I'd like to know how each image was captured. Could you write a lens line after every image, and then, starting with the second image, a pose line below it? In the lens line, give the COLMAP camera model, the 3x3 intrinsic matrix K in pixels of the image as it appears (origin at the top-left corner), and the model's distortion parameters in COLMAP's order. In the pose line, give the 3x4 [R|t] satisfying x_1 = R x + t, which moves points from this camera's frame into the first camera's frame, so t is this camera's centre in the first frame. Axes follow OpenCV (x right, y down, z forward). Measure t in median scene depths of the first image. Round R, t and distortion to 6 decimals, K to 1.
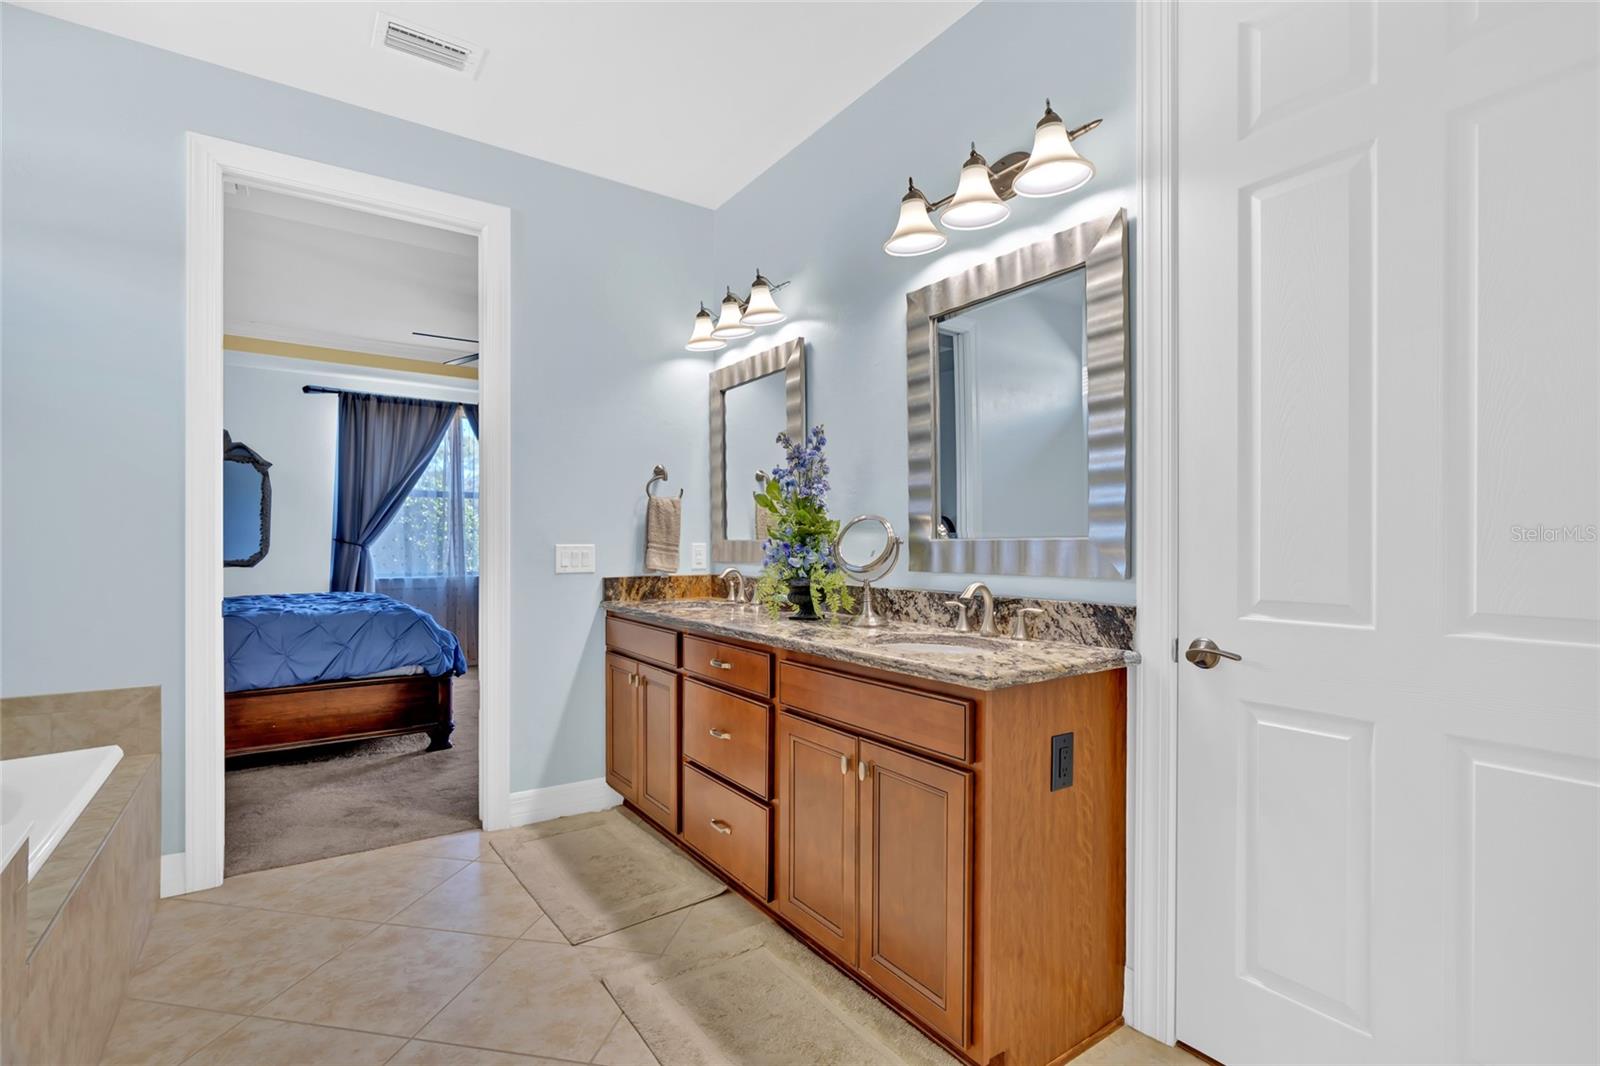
lens RADIAL K [[737.7, 0, 793.9], [0, 737.7, 537.1], [0, 0, 1]] dist [-0.000253, 0.000068]
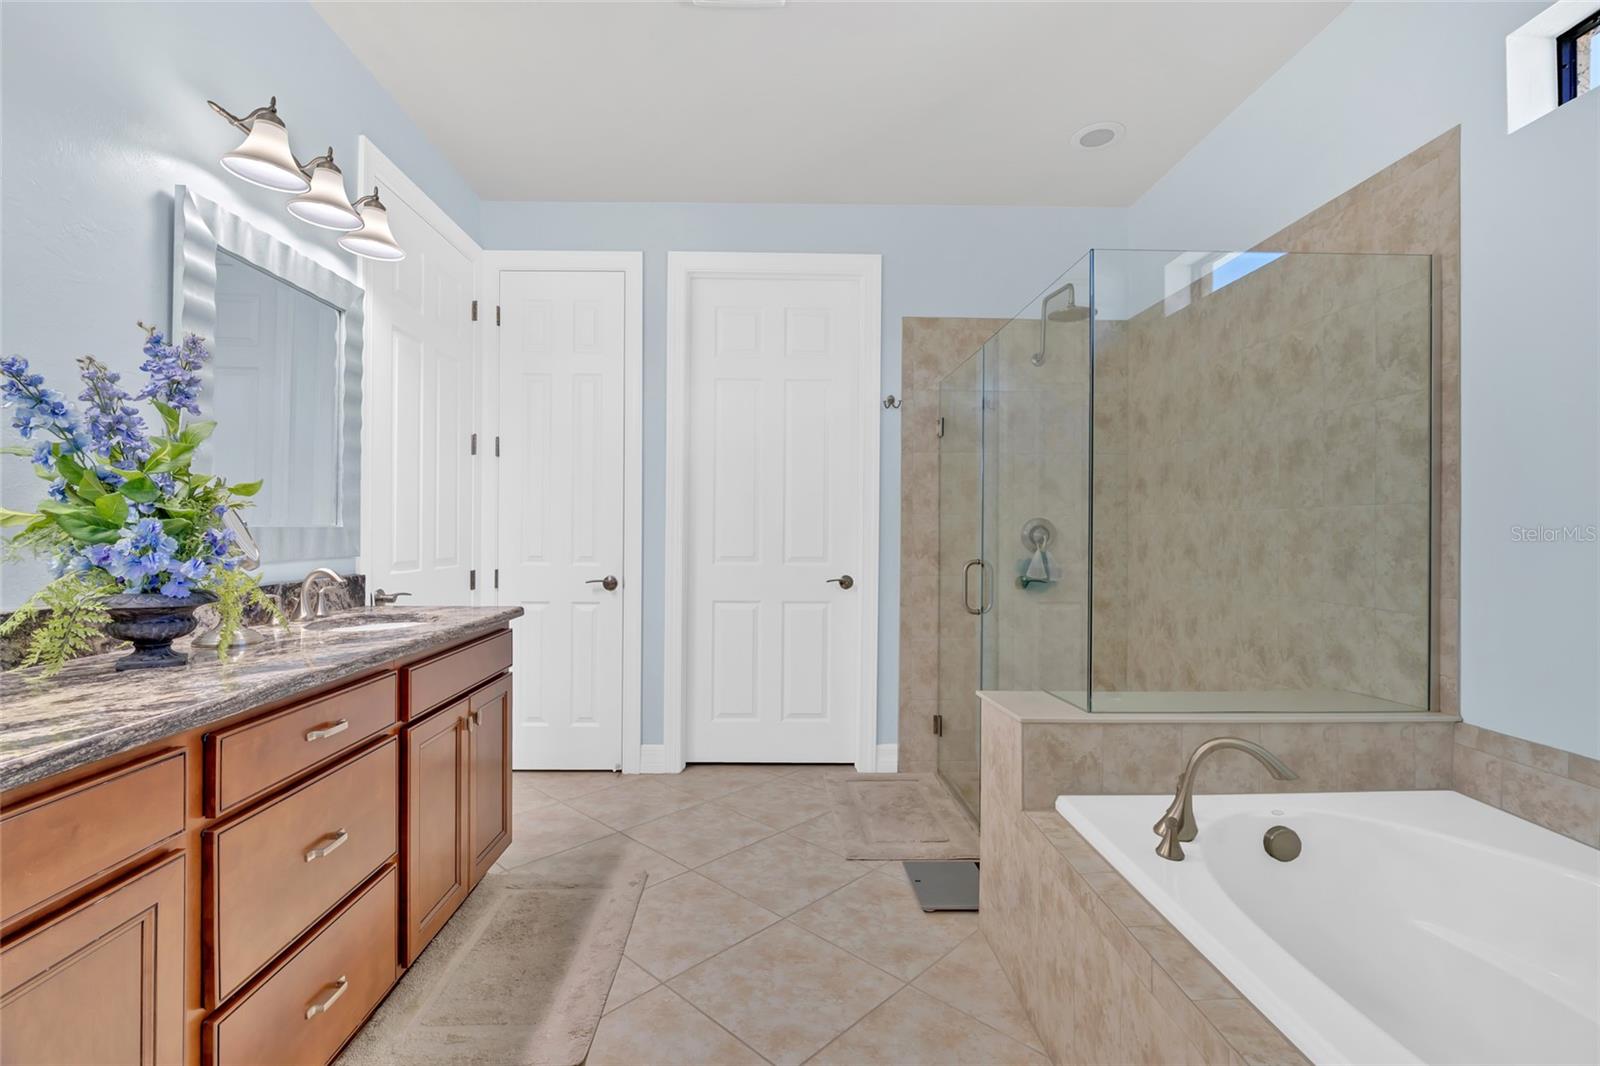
lens RADIAL K [[737.7, 0, 797.3], [0, 737.7, 528.4], [0, 0, 1]] dist [-0.000253, 0.000068]
pose [[-0.839320, -0.000576, 0.543638, -0.927665], [-0.004092, 0.999978, -0.005259, 0.009417], [-0.543622, -0.006639, -0.839304, 1.598851]]
